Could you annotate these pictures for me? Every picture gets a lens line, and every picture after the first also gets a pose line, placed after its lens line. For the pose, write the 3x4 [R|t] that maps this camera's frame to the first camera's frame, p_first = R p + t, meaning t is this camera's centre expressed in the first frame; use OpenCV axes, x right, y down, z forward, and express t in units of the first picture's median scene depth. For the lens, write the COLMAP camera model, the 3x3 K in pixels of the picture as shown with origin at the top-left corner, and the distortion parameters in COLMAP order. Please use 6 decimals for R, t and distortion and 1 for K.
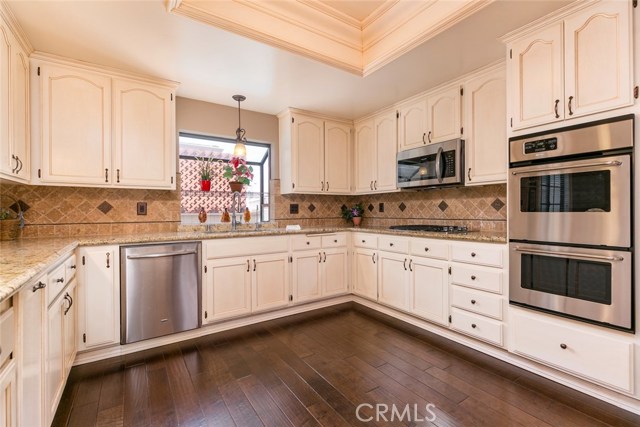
lens RADIAL K [[286.8, 0, 322.4], [0, 286.8, 212.1], [0, 0, 1]] dist [0.000042, -0.000206]
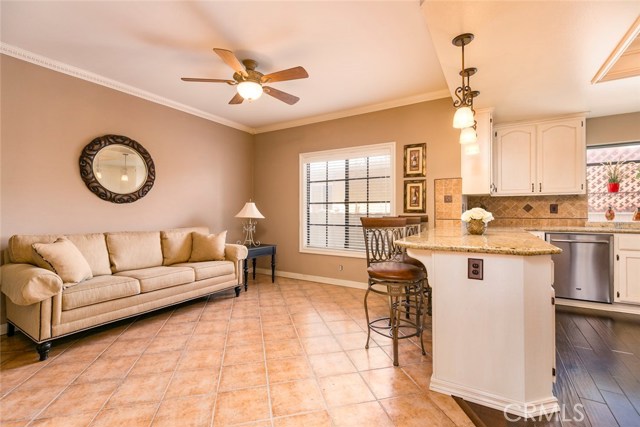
lens RADIAL K [[286.2, 0, 318.7], [0, 286.2, 212.1], [0, 0, 1]] dist [0.010414, -0.000420]
pose [[0.413031, 0.004632, -0.910705, 0.181069], [-0.001144, 0.999989, 0.004567, 0.000174], [0.910716, -0.000844, 0.413032, -0.640647]]
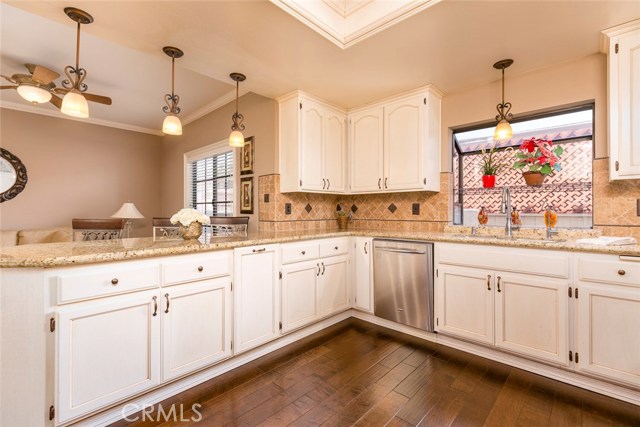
lens RADIAL K [[286.8, 0, 322.4], [0, 286.8, 212.1], [0, 0, 1]] dist [0.000042, -0.000206]
pose [[0.216146, 0.007737, -0.976330, 0.406120], [-0.001224, 0.999970, 0.007653, -0.007925], [0.976360, -0.000459, 0.216149, 0.406050]]
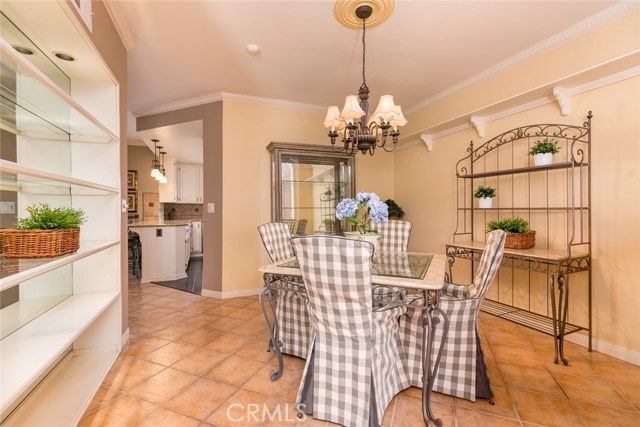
lens RADIAL K [[286.2, 0, 318.7], [0, 286.2, 212.1], [0, 0, 1]] dist [0.010414, -0.000420]
pose [[0.977852, 0.003191, -0.209274, 1.022396], [-0.002598, 0.999992, 0.003109, -0.005167], [0.209282, -0.002496, 0.977852, -1.527631]]
